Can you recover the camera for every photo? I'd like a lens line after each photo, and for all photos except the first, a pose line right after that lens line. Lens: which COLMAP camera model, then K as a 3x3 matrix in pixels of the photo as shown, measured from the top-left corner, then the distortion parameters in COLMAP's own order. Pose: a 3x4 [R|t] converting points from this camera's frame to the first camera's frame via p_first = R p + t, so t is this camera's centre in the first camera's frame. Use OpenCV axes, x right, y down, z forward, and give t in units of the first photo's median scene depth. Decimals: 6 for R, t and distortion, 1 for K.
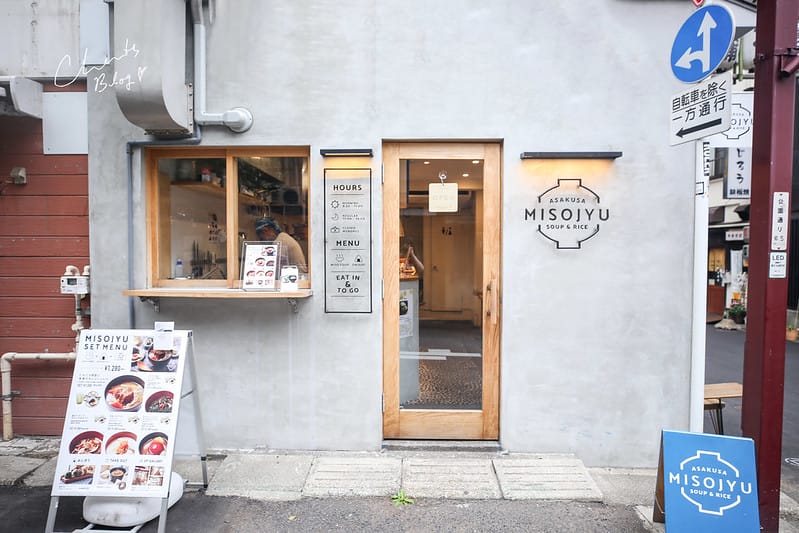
lens RADIAL K [[450.2, 0, 399.5], [0, 450.2, 266.5], [0, 0, 1]] dist [-0.010150, 0.000106]
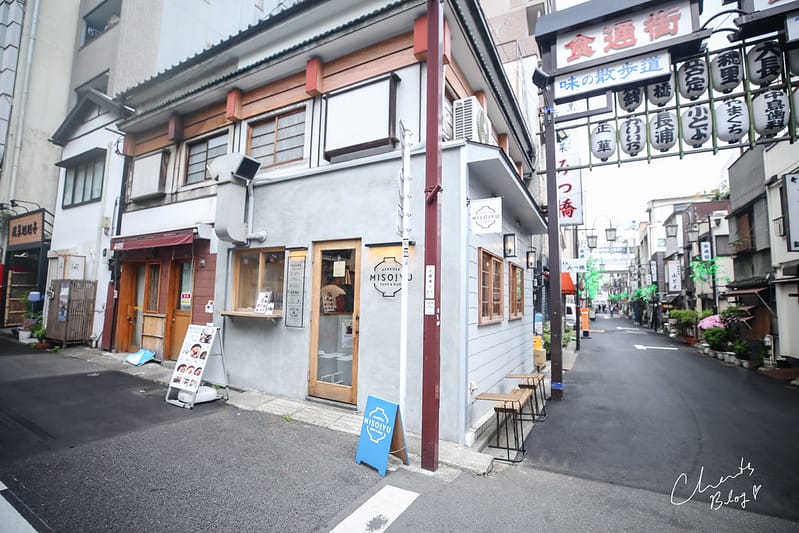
lens RADIAL K [[357.8, 0, 399.5], [0, 357.8, 266.5], [0, 0, 1]] dist [-0.037711, -0.000011]
pose [[0.891960, -0.022406, -0.451559, 1.039227], [-0.034287, 0.992543, -0.116977, 0.005118], [0.450813, 0.119822, 0.884540, -0.231041]]
